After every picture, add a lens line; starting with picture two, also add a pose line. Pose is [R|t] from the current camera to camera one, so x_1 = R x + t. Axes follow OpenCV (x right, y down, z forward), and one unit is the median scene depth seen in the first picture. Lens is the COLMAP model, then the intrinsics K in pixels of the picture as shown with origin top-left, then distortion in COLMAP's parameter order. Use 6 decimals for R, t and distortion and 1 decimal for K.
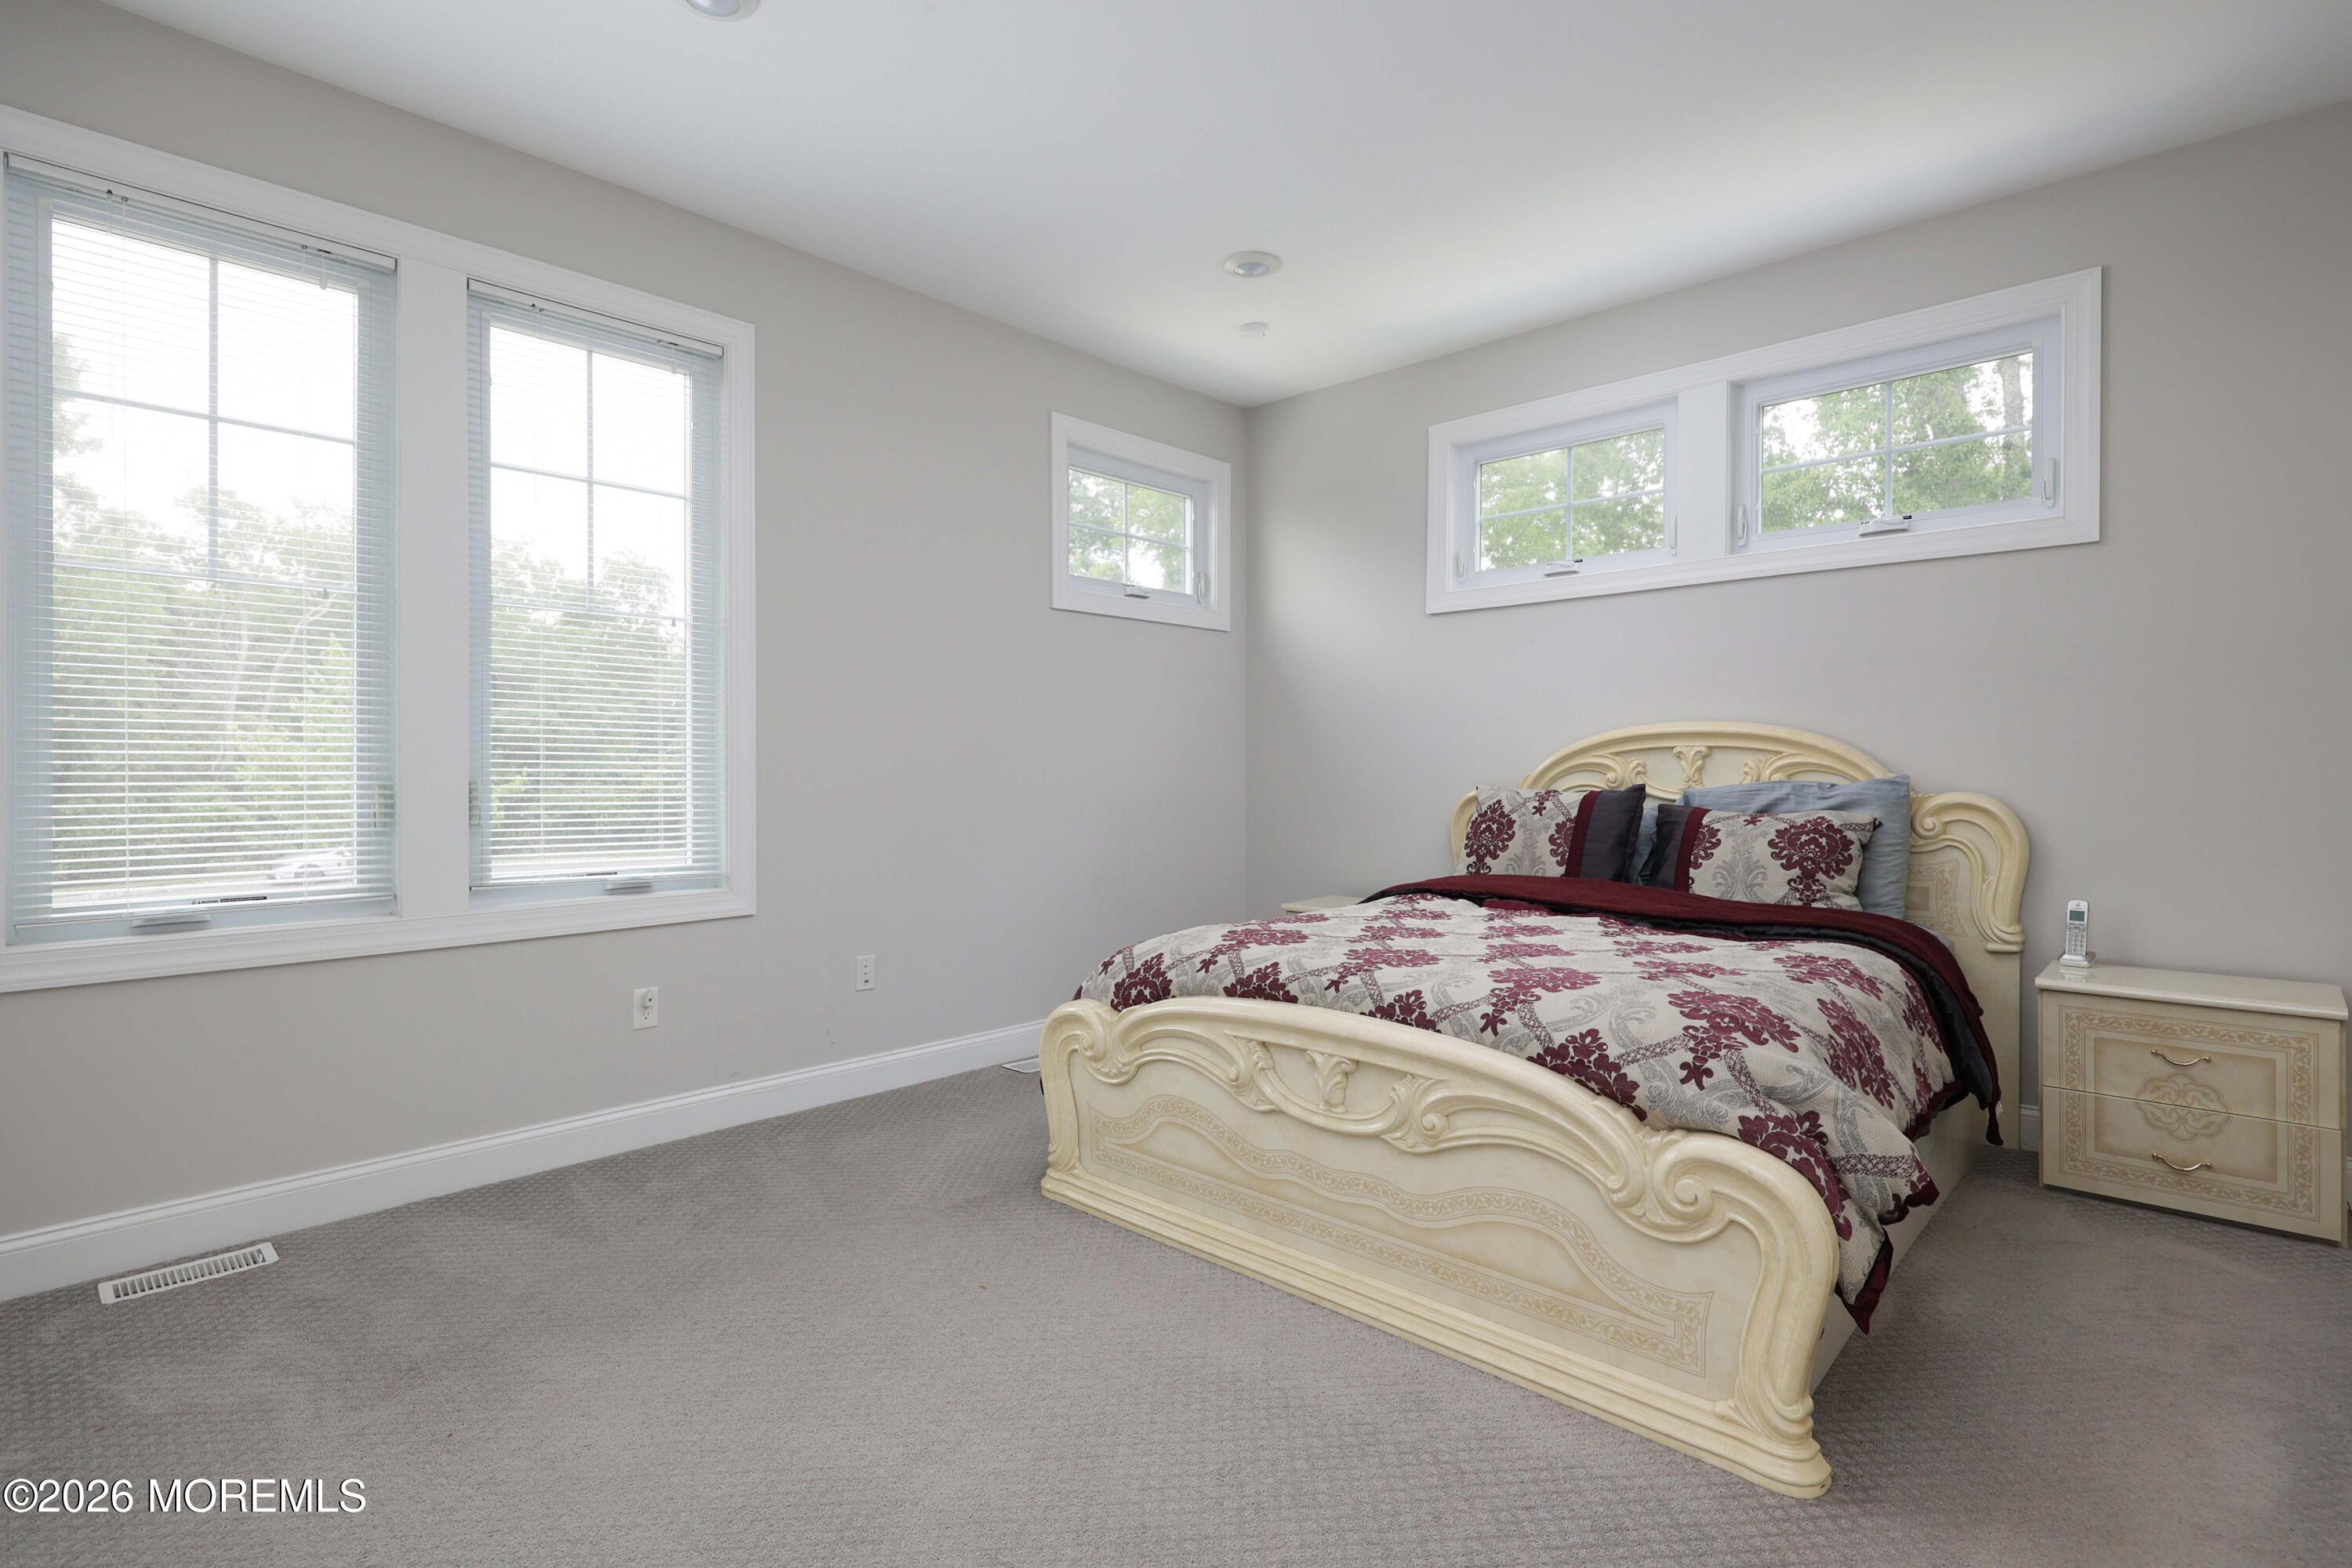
lens RADIAL K [[1161.7, 0, 1182.9], [0, 1161.7, 781.3], [0, 0, 1]] dist [0.008793, -0.000858]
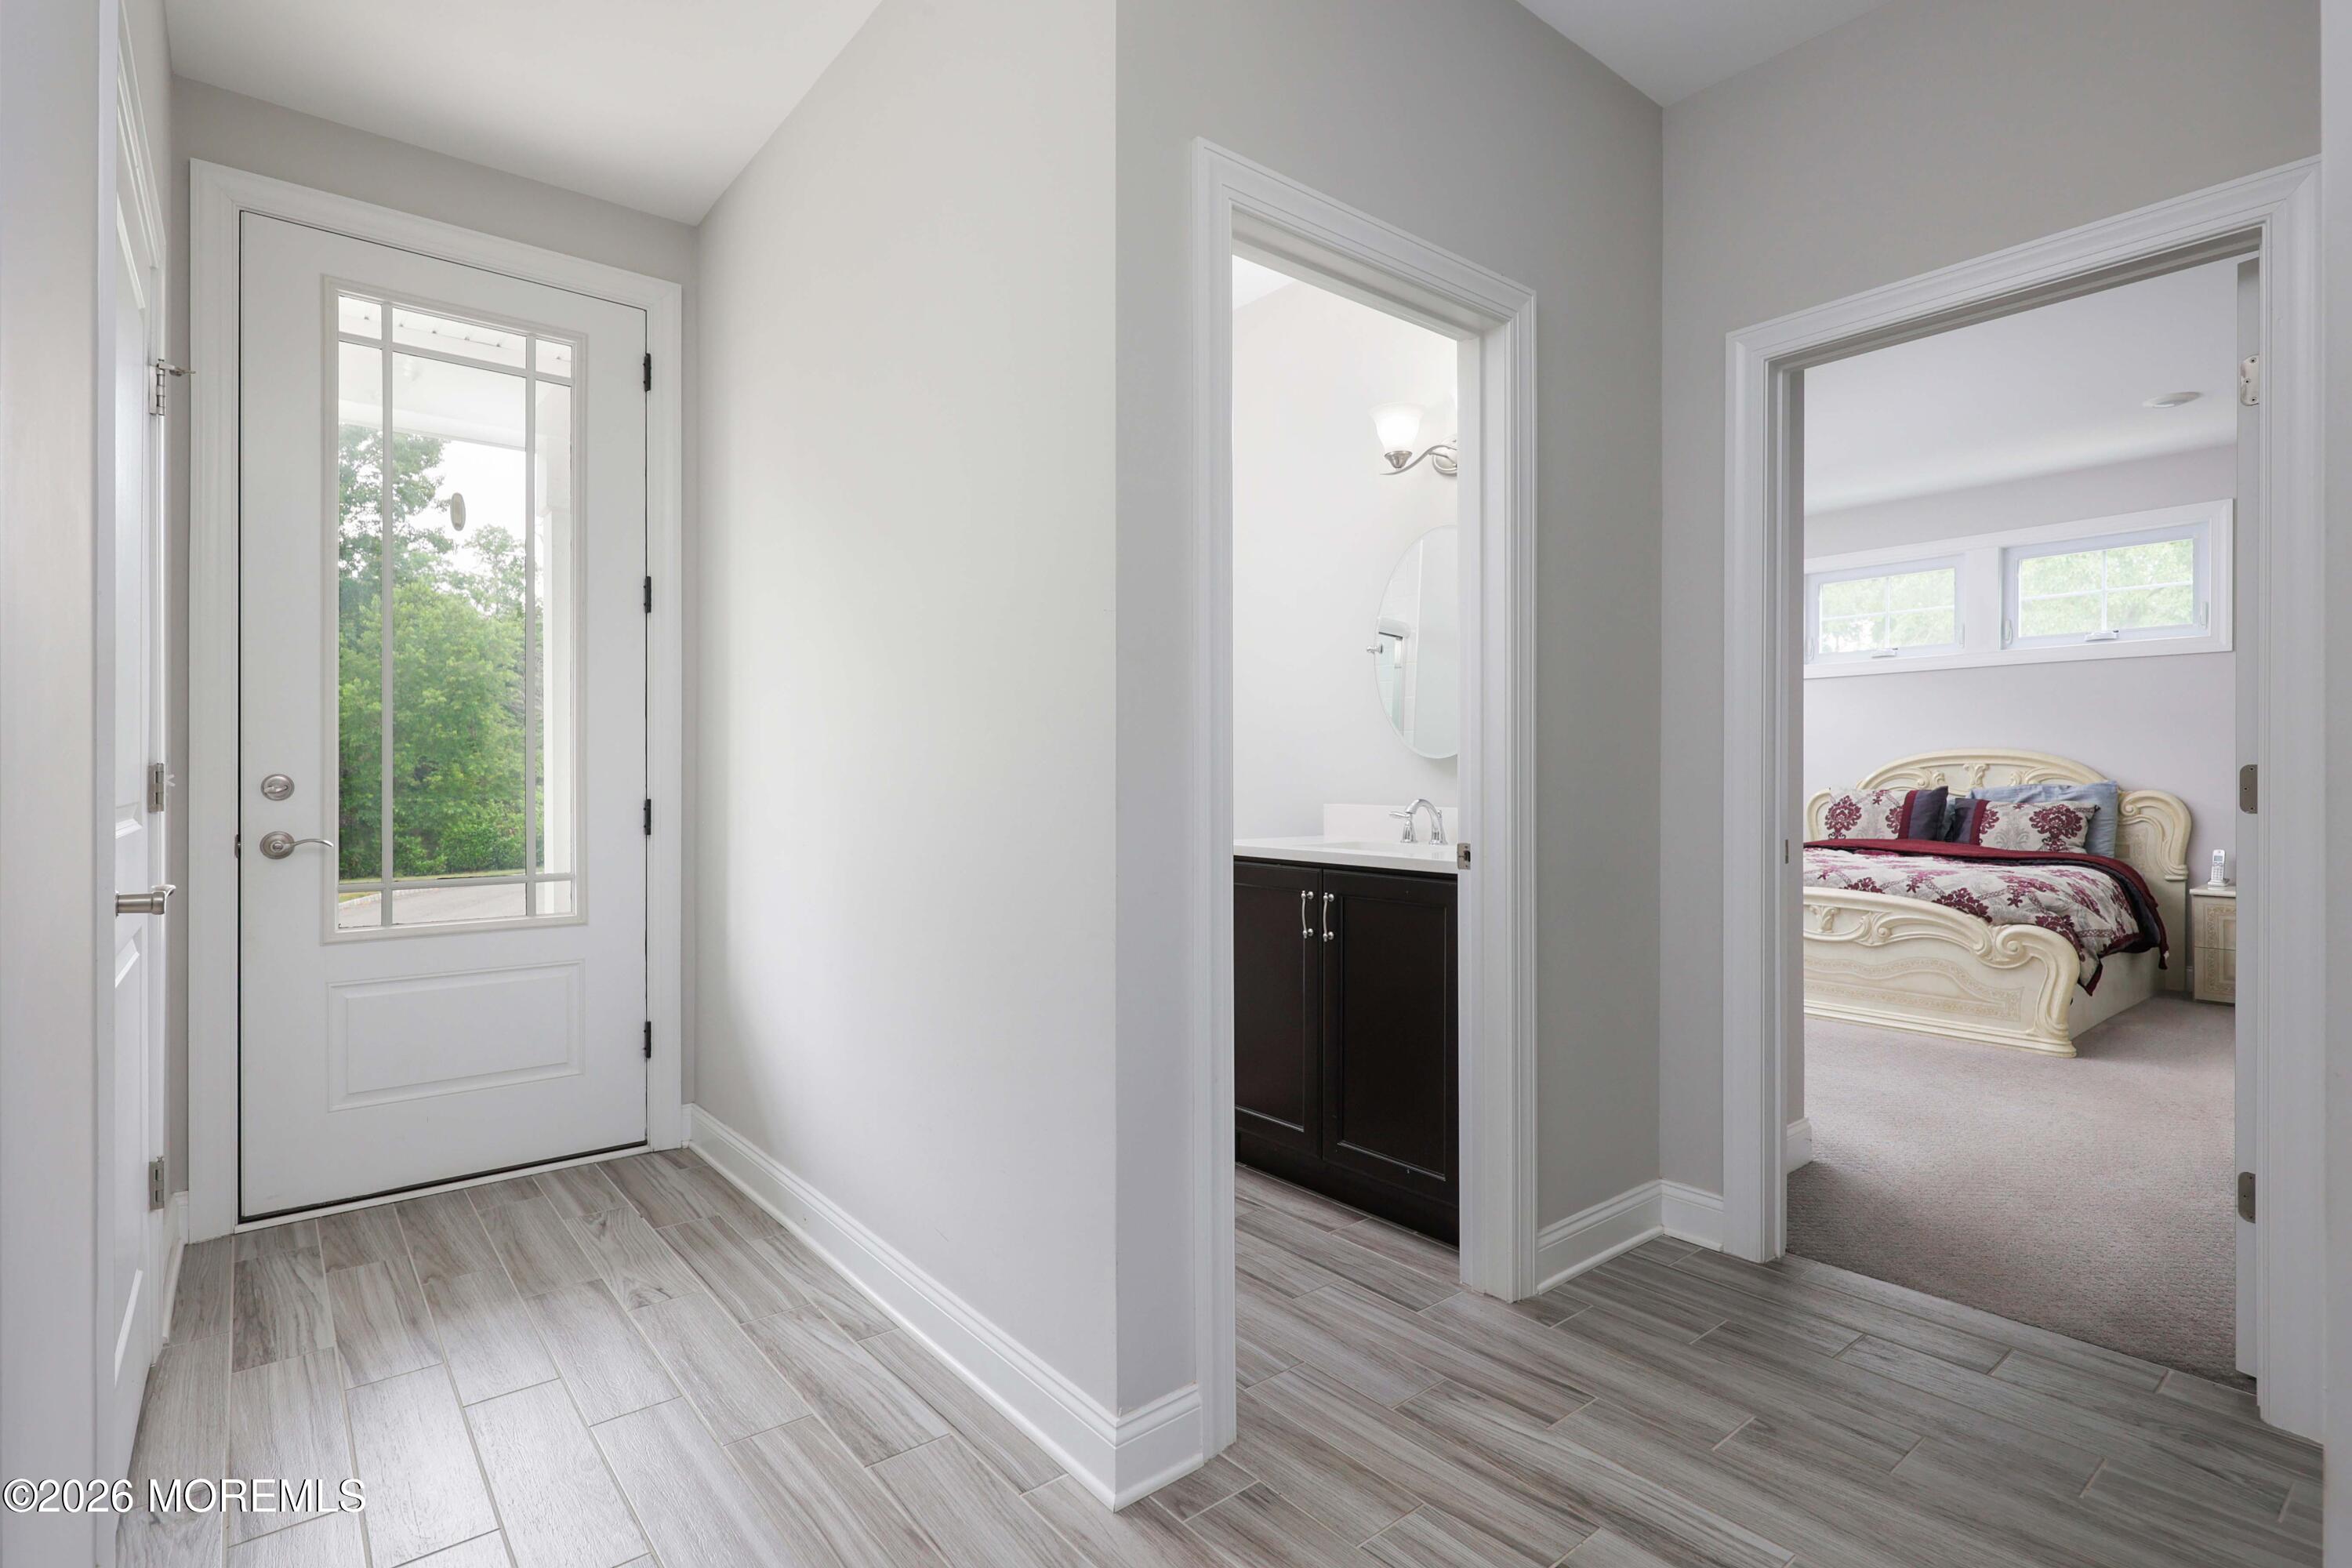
lens RADIAL K [[1161.7, 0, 1172.5], [0, 1161.7, 777.7], [0, 0, 1]] dist [0.008793, -0.000858]
pose [[0.990936, -0.000374, -0.134335, -0.603283], [-0.000725, 0.999967, -0.008130, 0.006117], [0.134334, 0.008154, 0.990903, -1.024719]]
